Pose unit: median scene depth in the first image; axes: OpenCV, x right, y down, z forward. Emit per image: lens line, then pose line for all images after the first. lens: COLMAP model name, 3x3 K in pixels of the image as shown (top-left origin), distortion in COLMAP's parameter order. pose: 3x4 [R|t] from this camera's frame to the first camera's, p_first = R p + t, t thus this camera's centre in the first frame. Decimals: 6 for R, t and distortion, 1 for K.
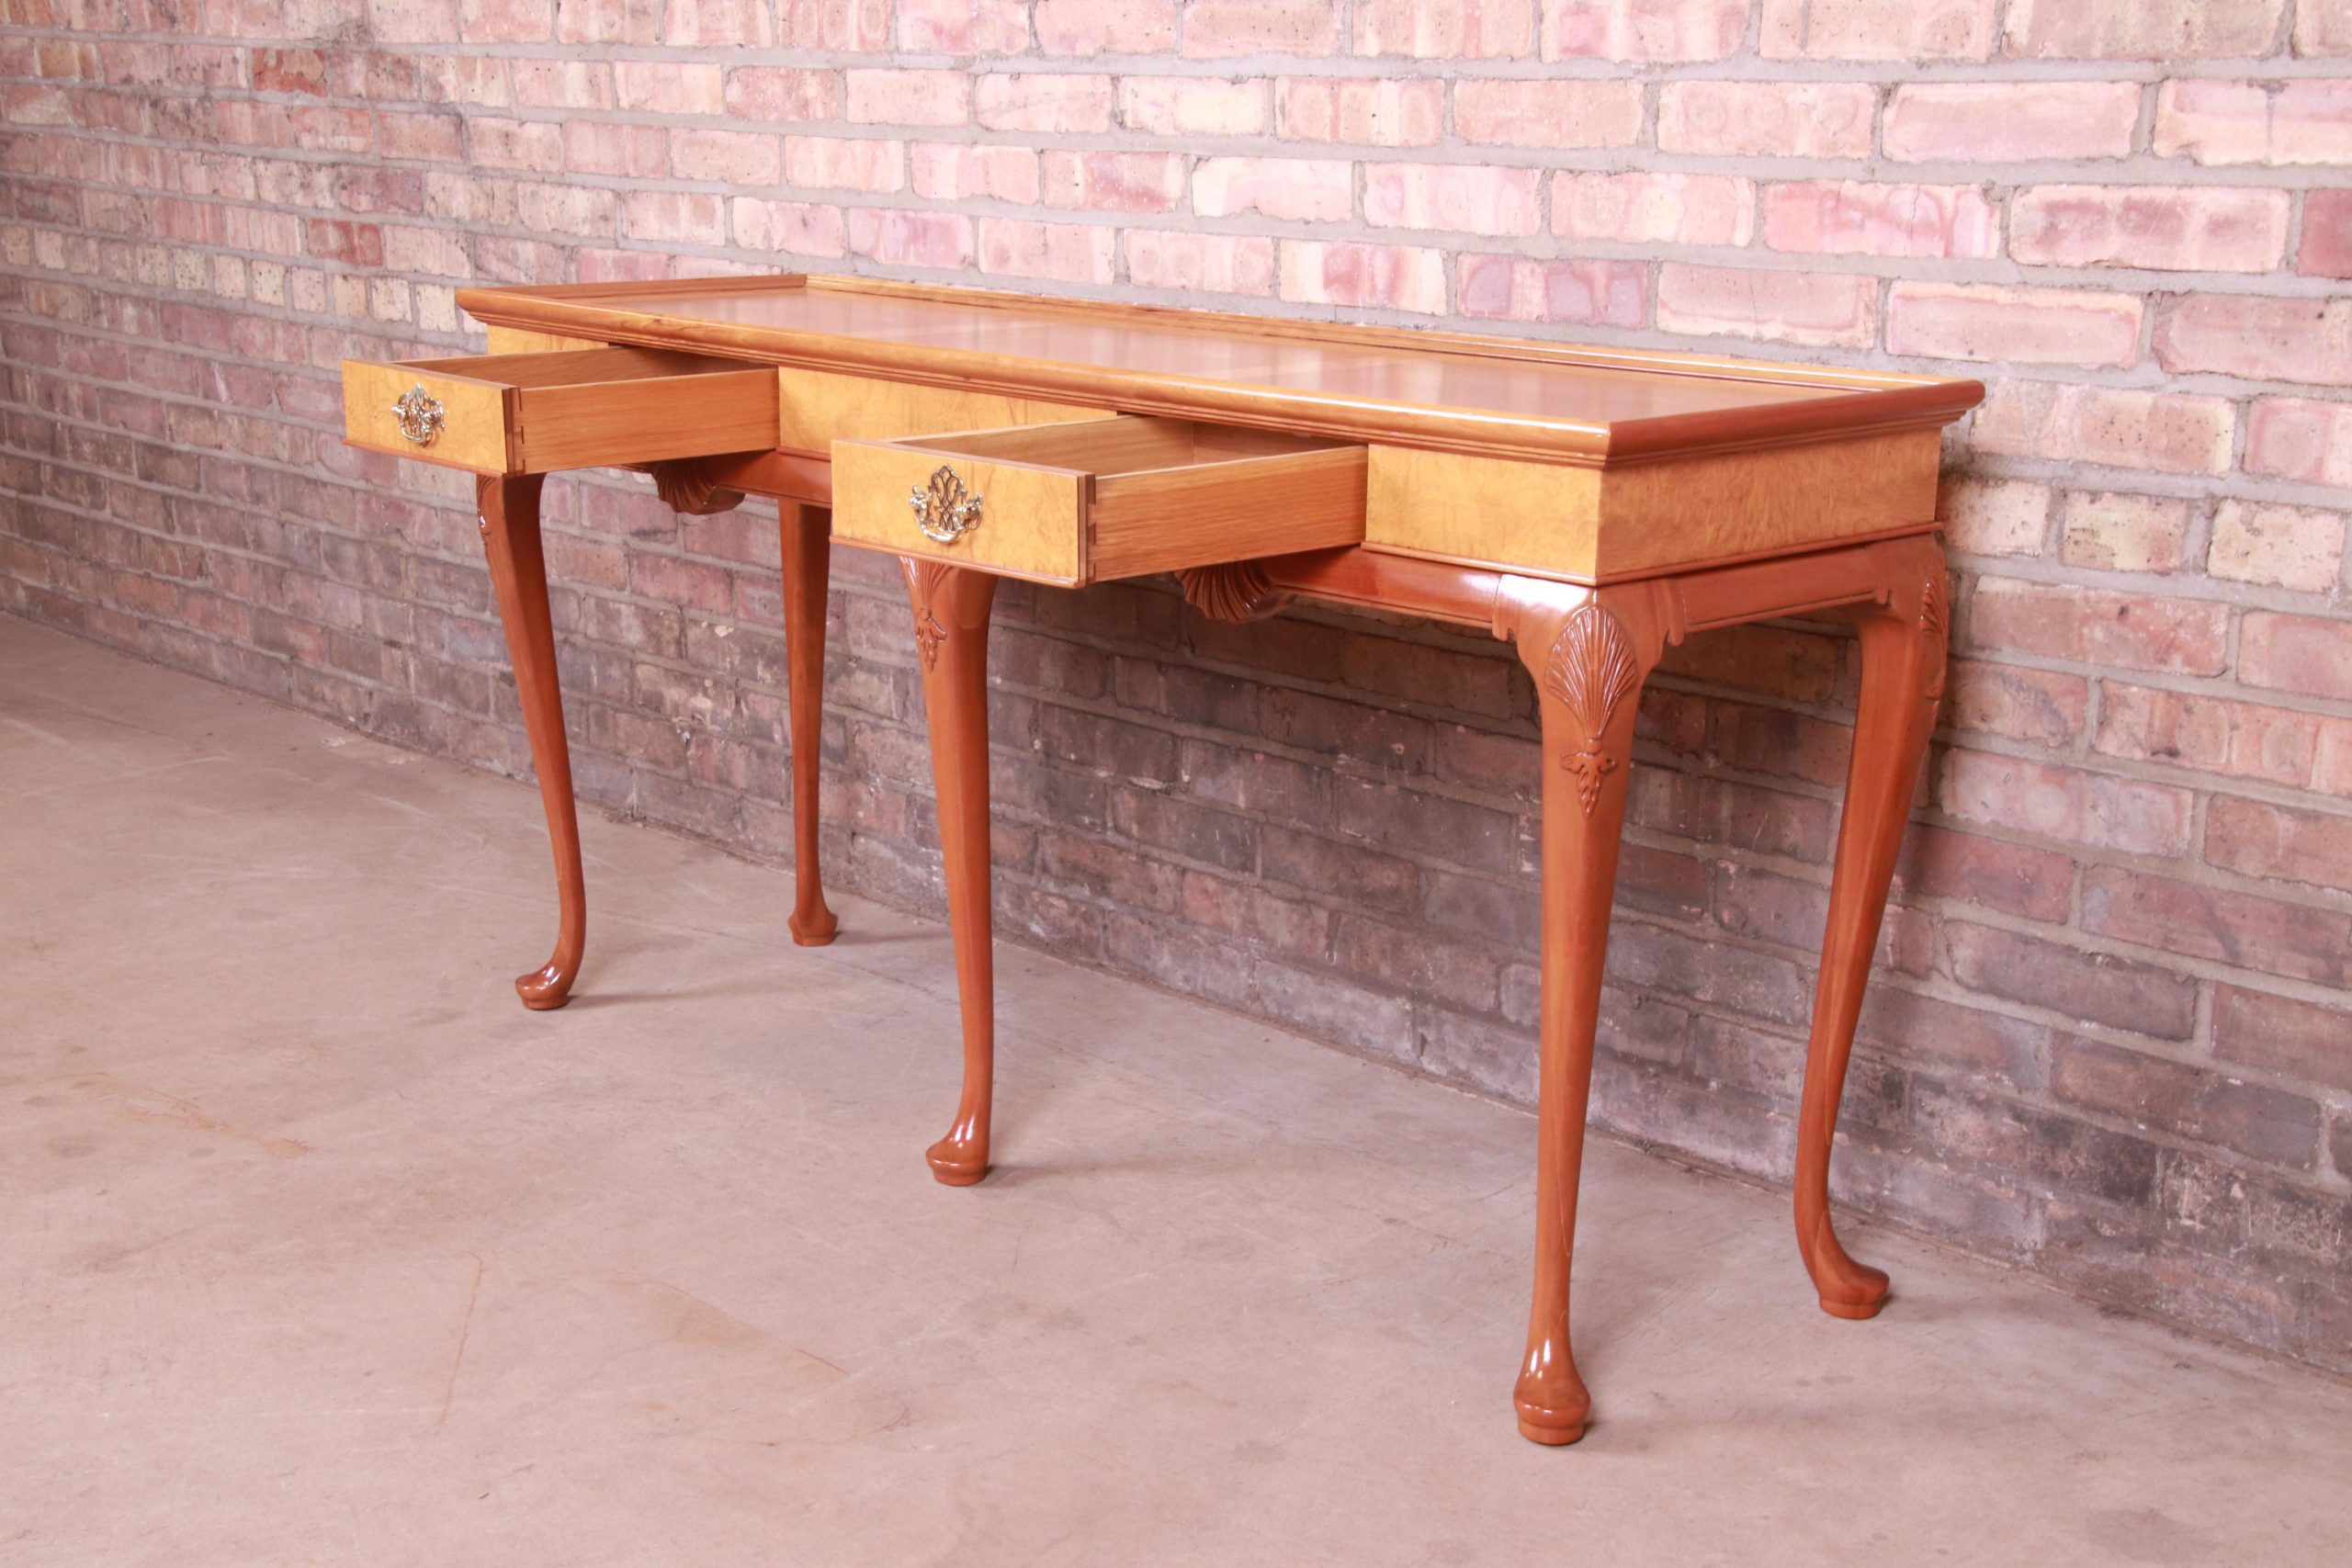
lens RADIAL K [[3061.0, 0, 1163.8], [0, 3061.0, 837.1], [0, 0, 1]] dist [0.082650, 0.380927]
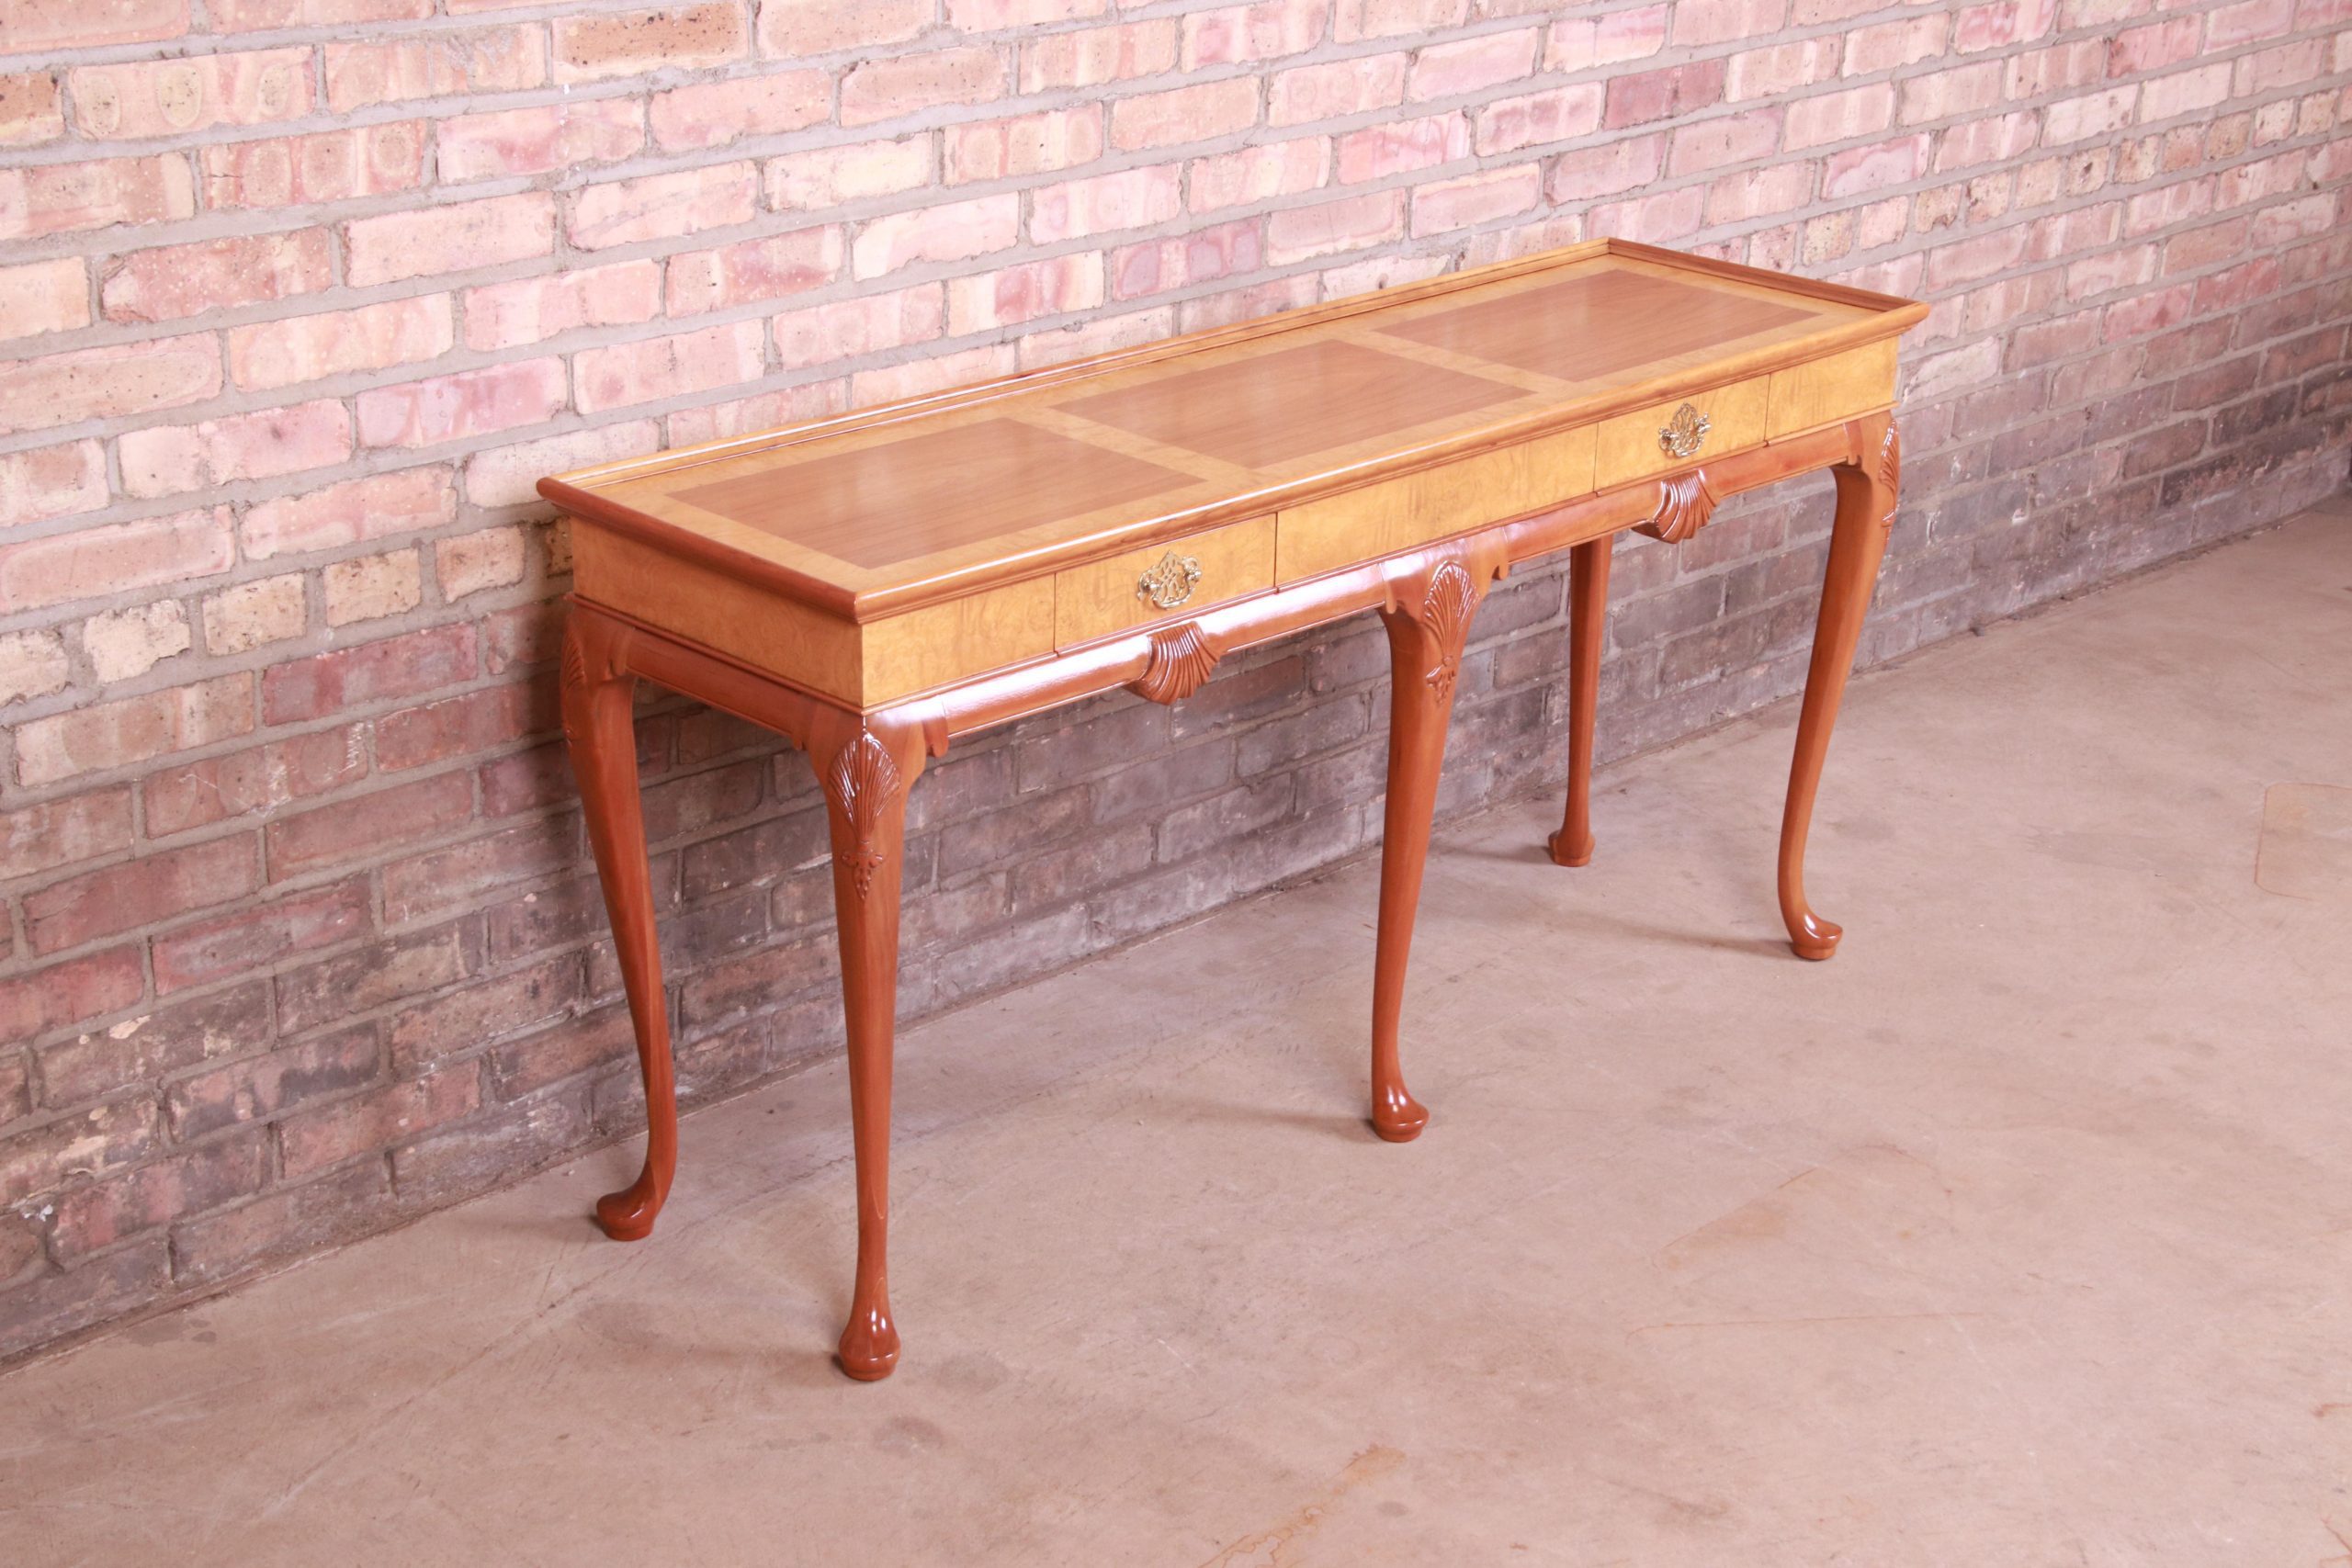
lens RADIAL K [[3639.5, 0, 1144.3], [0, 3639.5, 852.2], [0, 0, 1]] dist [0.190500, 0.482970]
pose [[-0.020203, -0.389241, 0.920914, -1.234343], [0.228013, 0.895035, 0.383305, -0.507055], [-0.973449, 0.217724, 0.070669, 0.948555]]
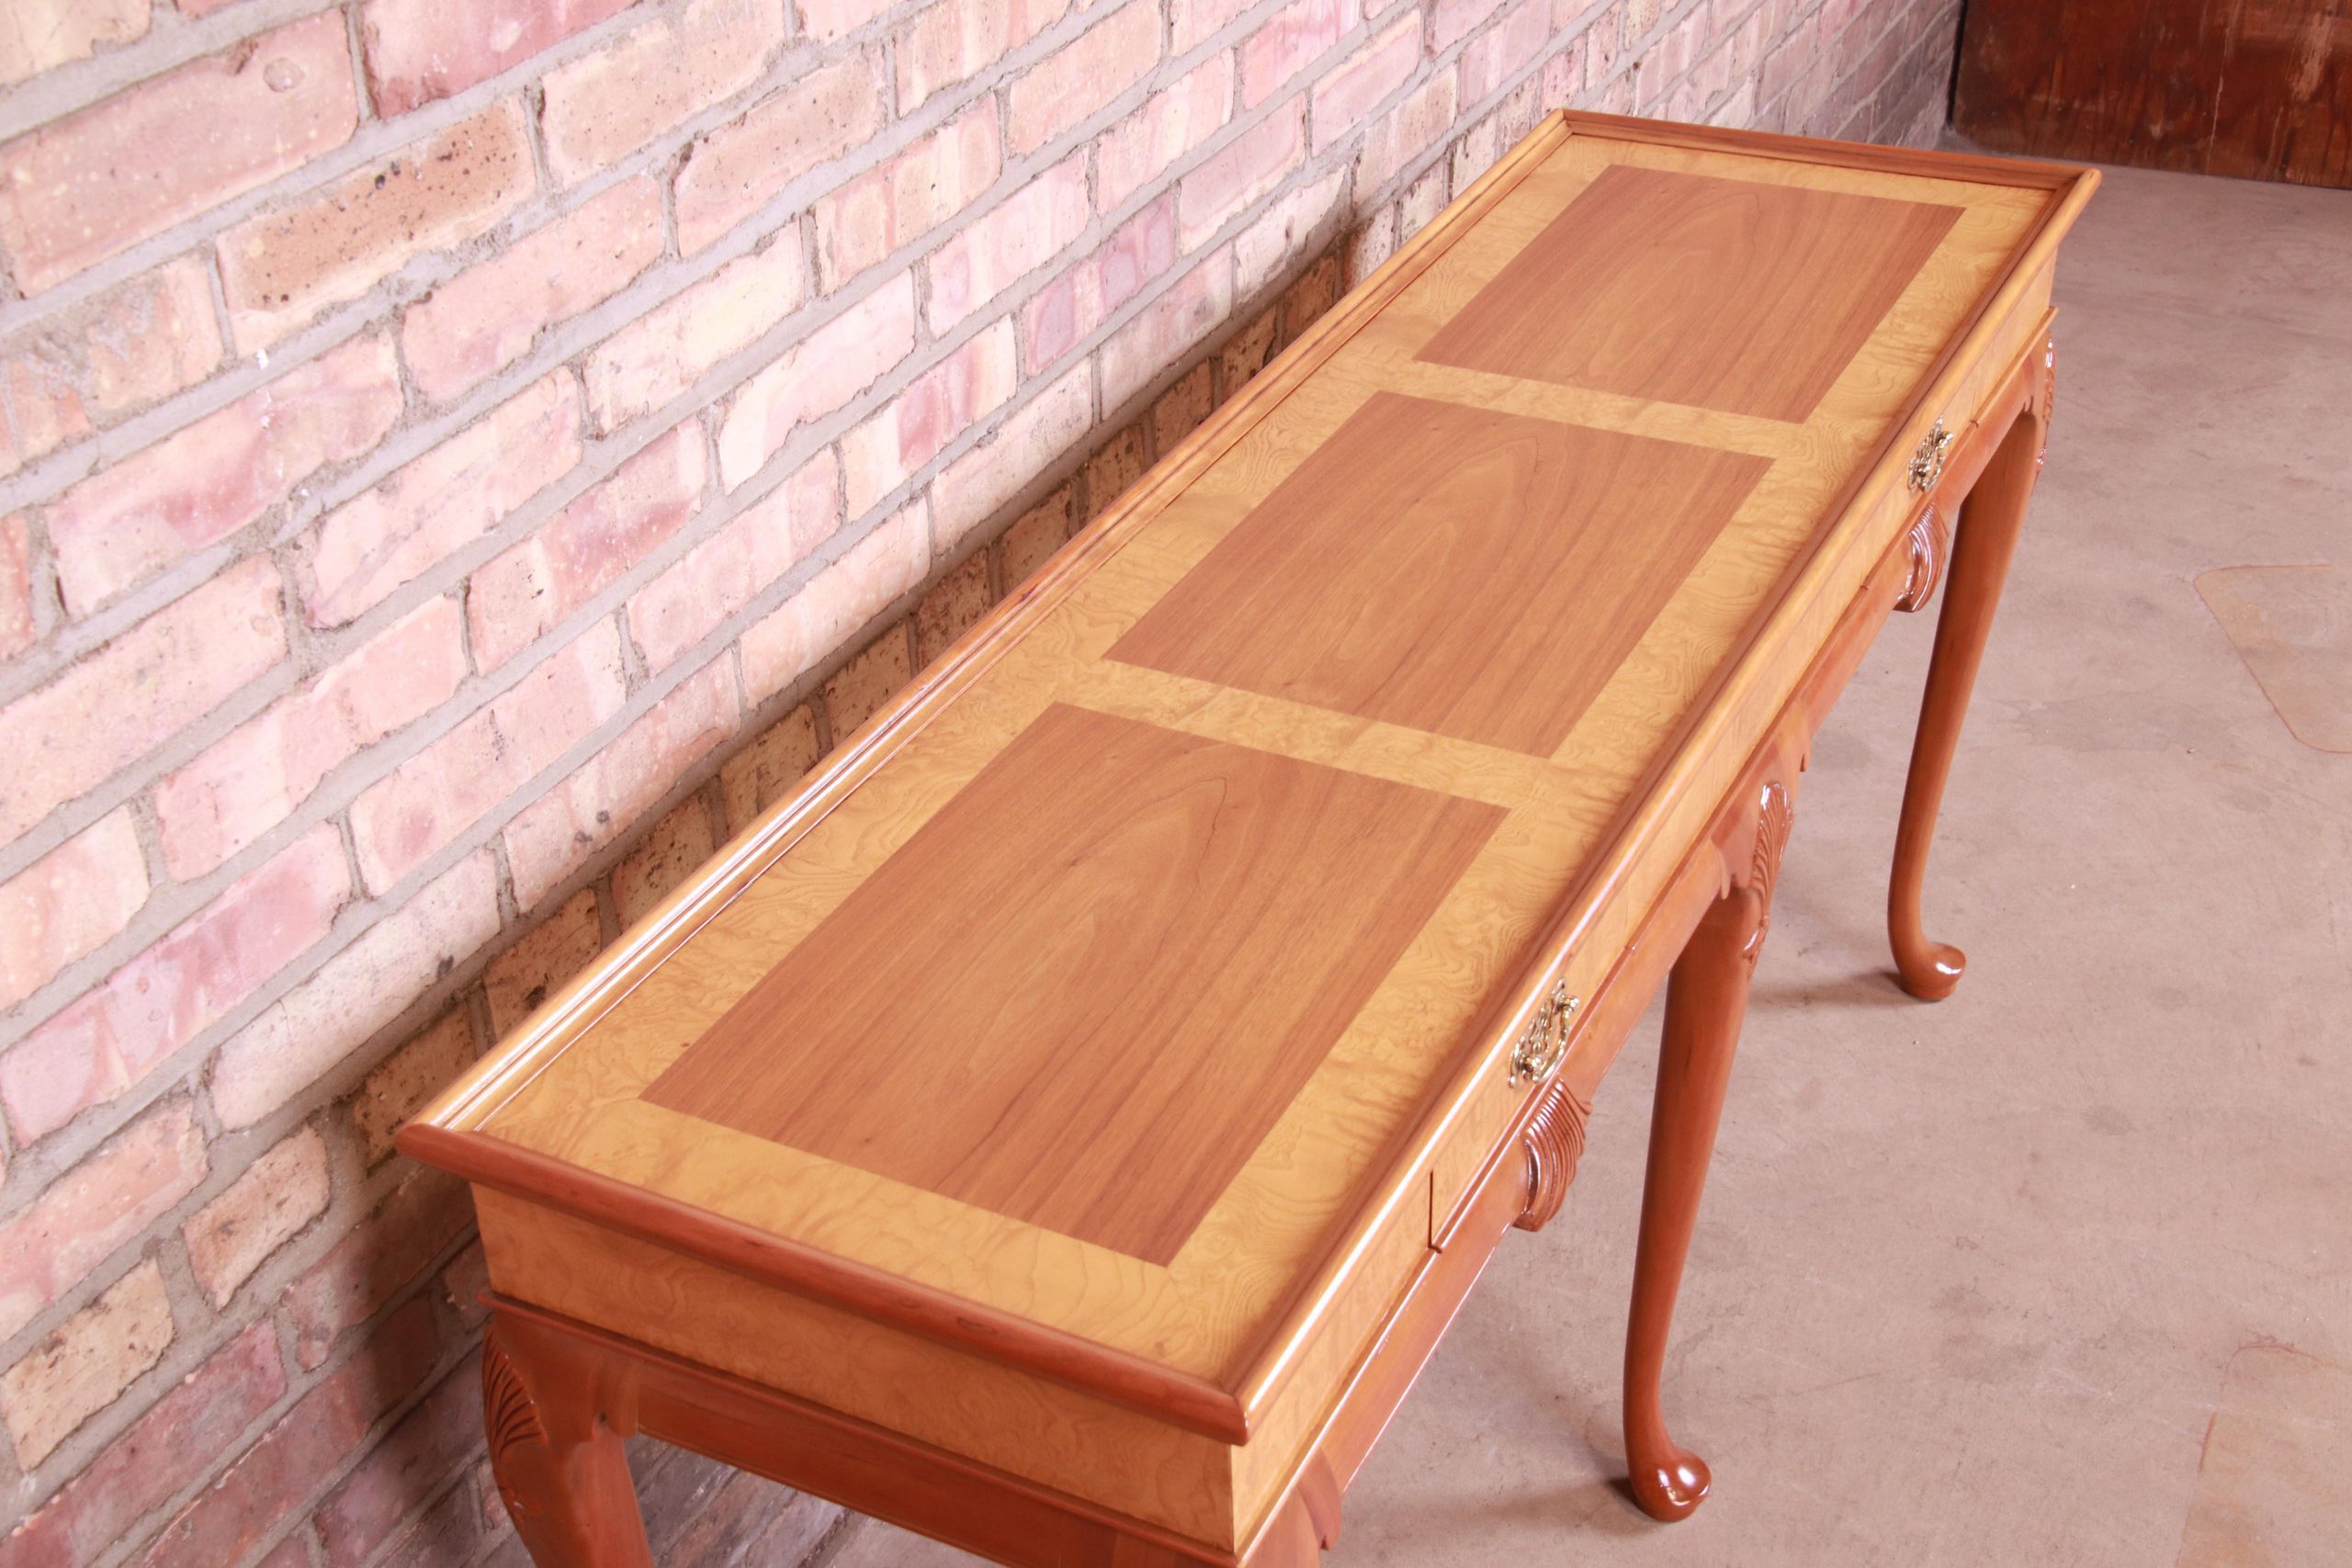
lens RADIAL K [[2907.7, 0, 1123.7], [0, 2907.7, 819.3], [0, 0, 1]] dist [0.098733, 0.070012]
pose [[-0.329777, -0.508481, 0.795421, -0.526537], [0.268069, 0.757436, 0.595339, -0.505630], [-0.905200, 0.409557, -0.113477, 1.113764]]
